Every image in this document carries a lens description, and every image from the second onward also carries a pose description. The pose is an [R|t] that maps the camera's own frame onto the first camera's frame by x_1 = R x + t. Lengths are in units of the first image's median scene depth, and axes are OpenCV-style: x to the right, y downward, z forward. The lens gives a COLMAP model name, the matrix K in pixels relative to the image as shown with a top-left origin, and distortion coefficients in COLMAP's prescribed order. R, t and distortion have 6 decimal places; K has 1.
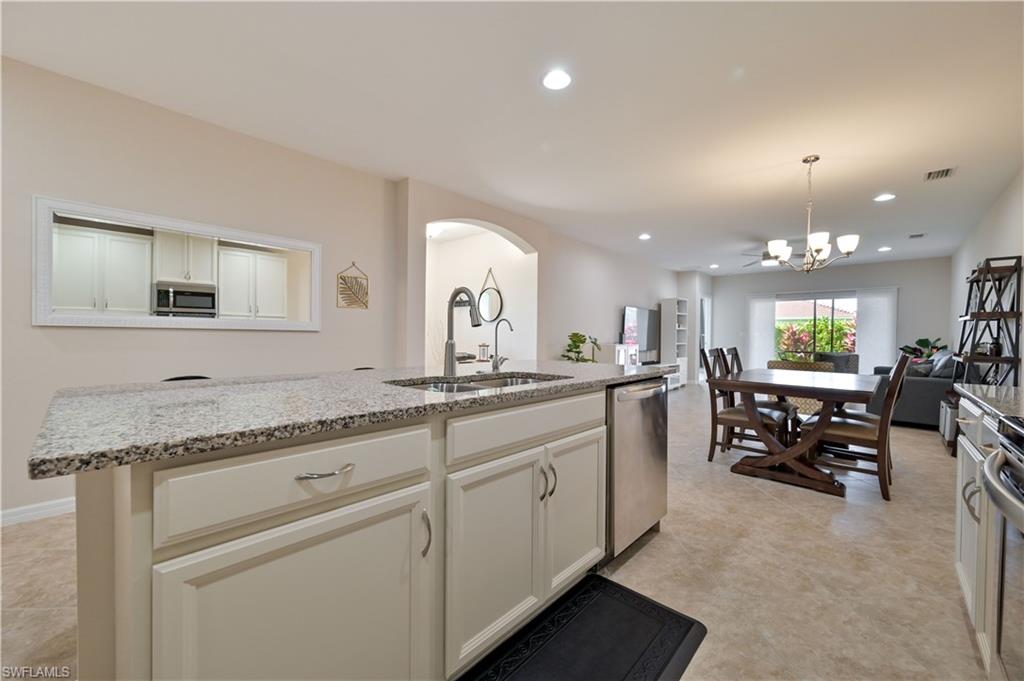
lens RADIAL K [[403.0, 0, 514.0], [0, 403.0, 342.4], [0, 0, 1]] dist [0.001223, 0.000325]
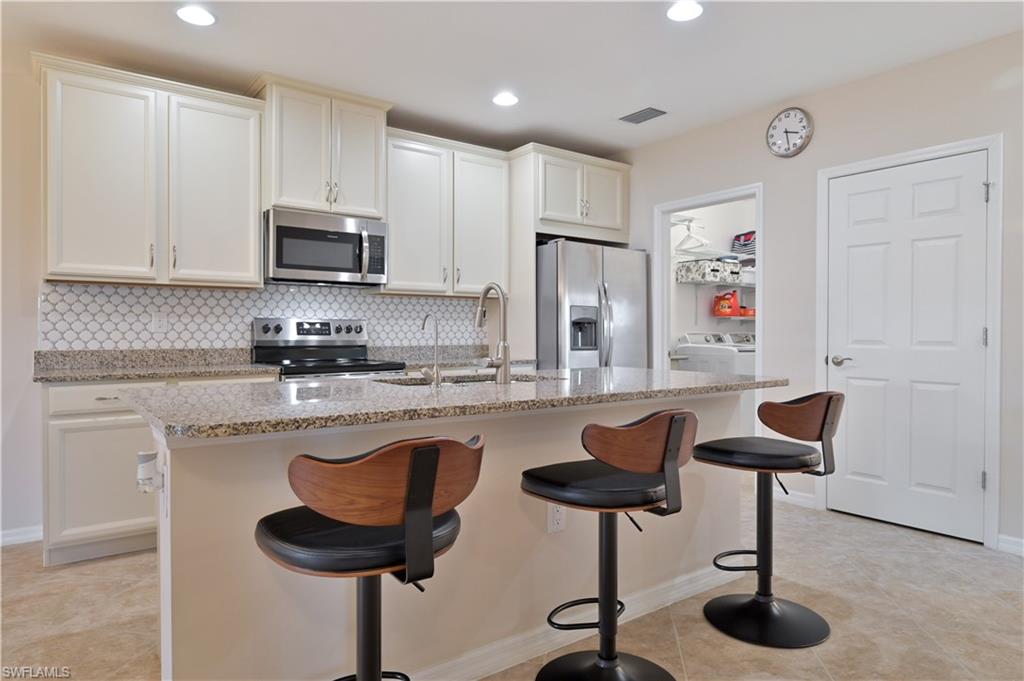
lens RADIAL K [[635.2, 0, 514.6], [0, 635.2, 334.9], [0, 0, 1]] dist [-0.002752, 0.003729]
pose [[-0.984968, -0.009854, 0.172455, -0.342963], [-0.006474, 0.999776, 0.020150, -0.037916], [-0.172615, 0.018730, -0.984811, 1.947046]]
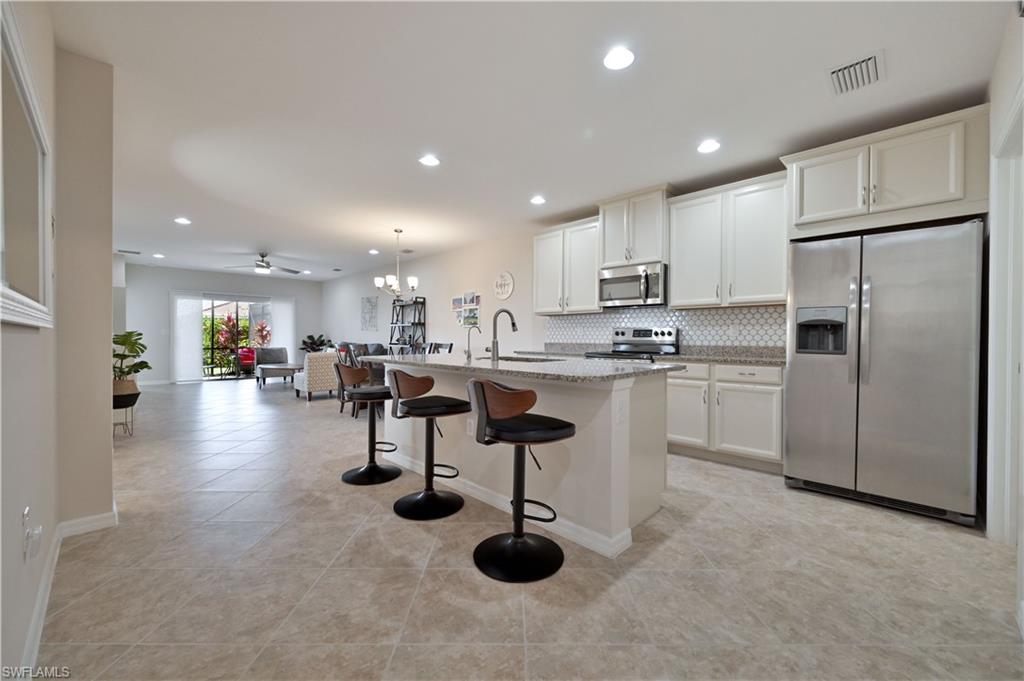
lens RADIAL K [[403.0, 0, 514.3], [0, 403.0, 338.8], [0, 0, 1]] dist [0.001223, 0.000325]
pose [[0.027269, -0.015704, 0.999505, -1.524017], [0.015020, 0.999770, 0.015299, -0.026441], [-0.999515, 0.014596, 0.027498, 0.736021]]
